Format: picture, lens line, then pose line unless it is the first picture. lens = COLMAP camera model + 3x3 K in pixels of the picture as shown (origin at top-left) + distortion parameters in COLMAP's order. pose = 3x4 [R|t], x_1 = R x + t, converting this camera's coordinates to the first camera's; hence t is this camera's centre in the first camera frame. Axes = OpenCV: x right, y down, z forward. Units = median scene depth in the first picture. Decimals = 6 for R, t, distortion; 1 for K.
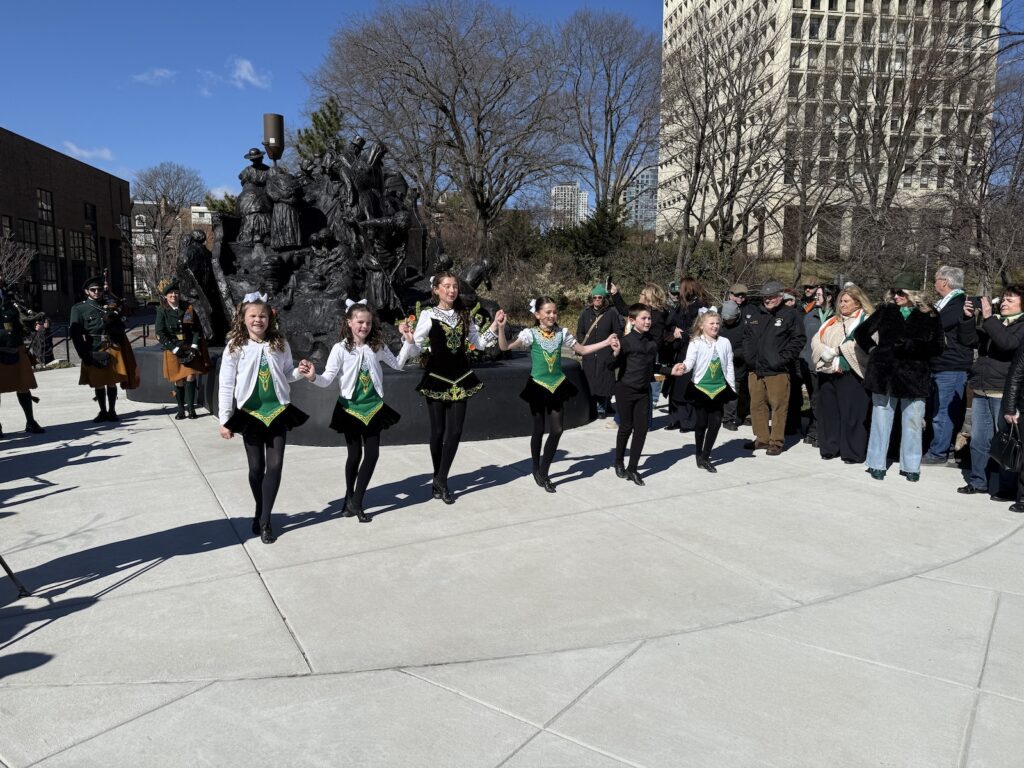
lens RADIAL K [[715.1, 0, 511.7], [0, 715.1, 387.7], [0, 0, 1]] dist [0.056209, -0.063301]
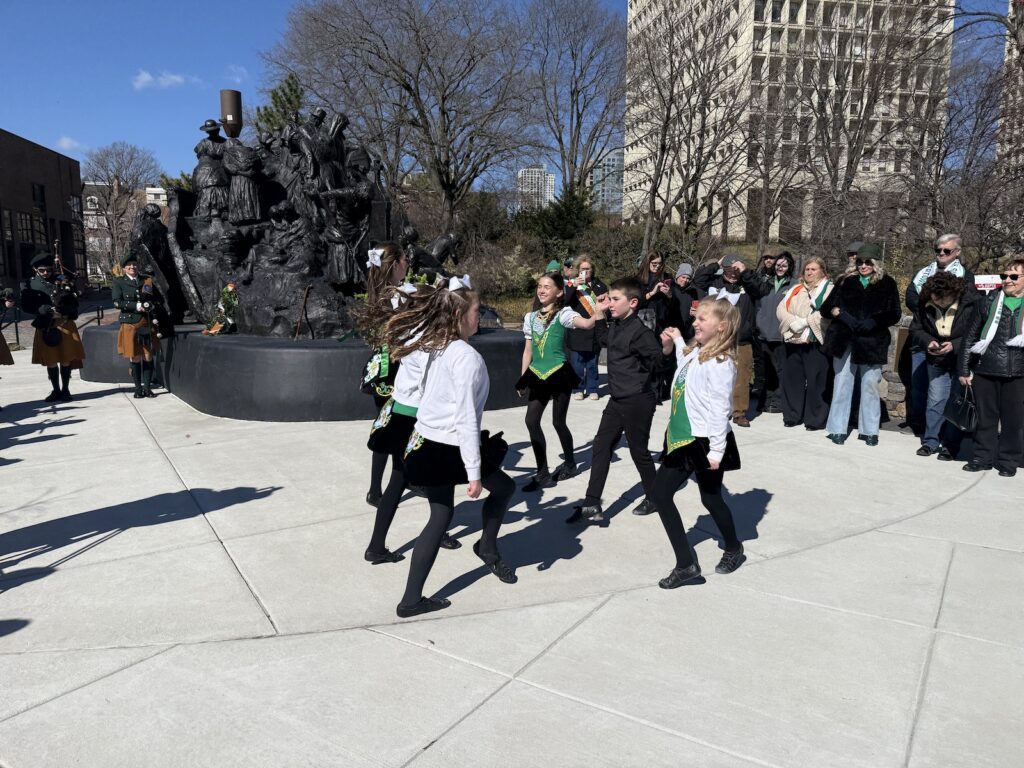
lens RADIAL K [[717.2, 0, 518.5], [0, 717.2, 392.3], [0, 0, 1]] dist [0.039034, -0.043524]
pose [[0.998539, -0.011409, 0.052820, 0.000766], [0.010016, 0.999597, 0.026550, 0.012834], [-0.053102, -0.025983, 0.998251, 0.003347]]
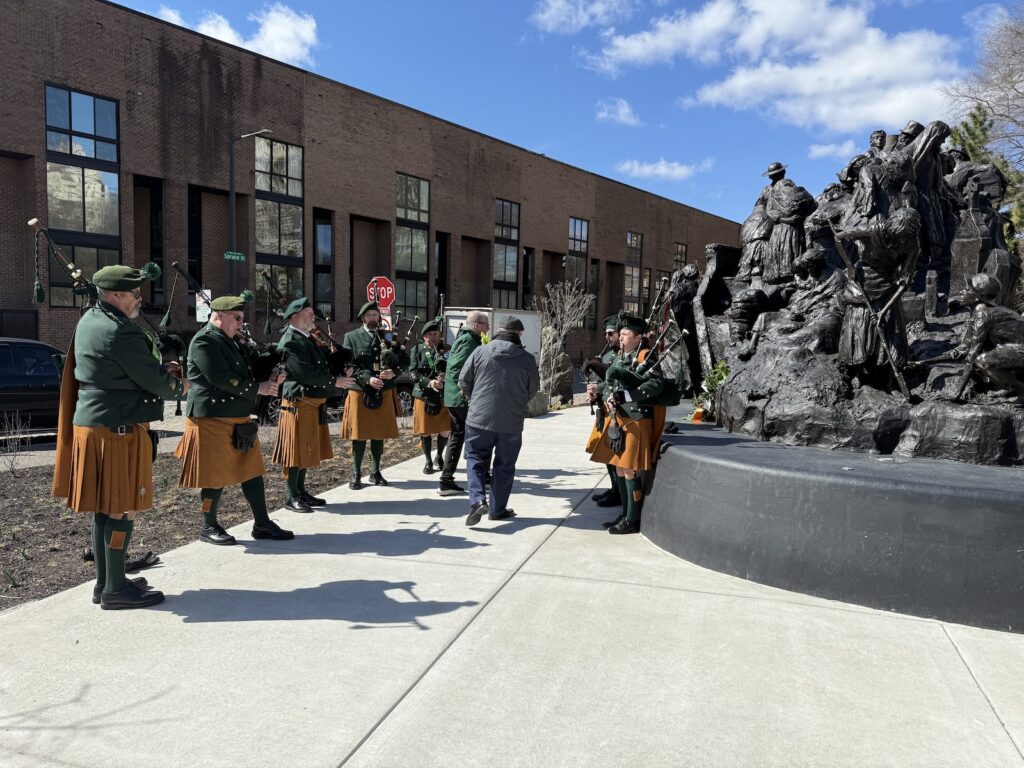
lens RADIAL K [[715.1, 0, 513.6], [0, 715.1, 386.8], [0, 0, 1]] dist [0.056209, -0.063301]
pose [[0.678152, 0.065497, -0.731998, 0.066699], [-0.109826, 0.993868, -0.012819, -0.038434], [0.726669, 0.089085, 0.681187, 0.272481]]
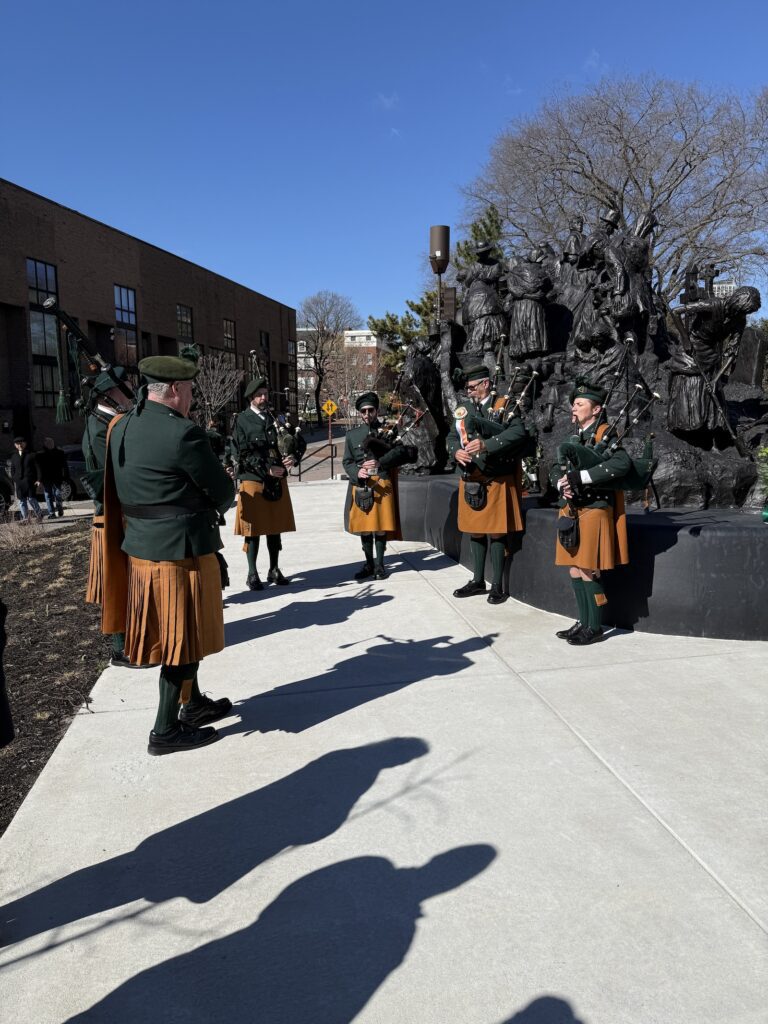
lens RADIAL K [[715.1, 0, 382.9], [0, 715.1, 508.8], [0, 0, 1]] dist [0.056209, -0.063301]
pose [[0.940818, 0.031313, -0.337464, -0.188037], [-0.028794, 0.999508, 0.012469, -0.025359], [0.337688, -0.002014, 0.941256, 0.180228]]
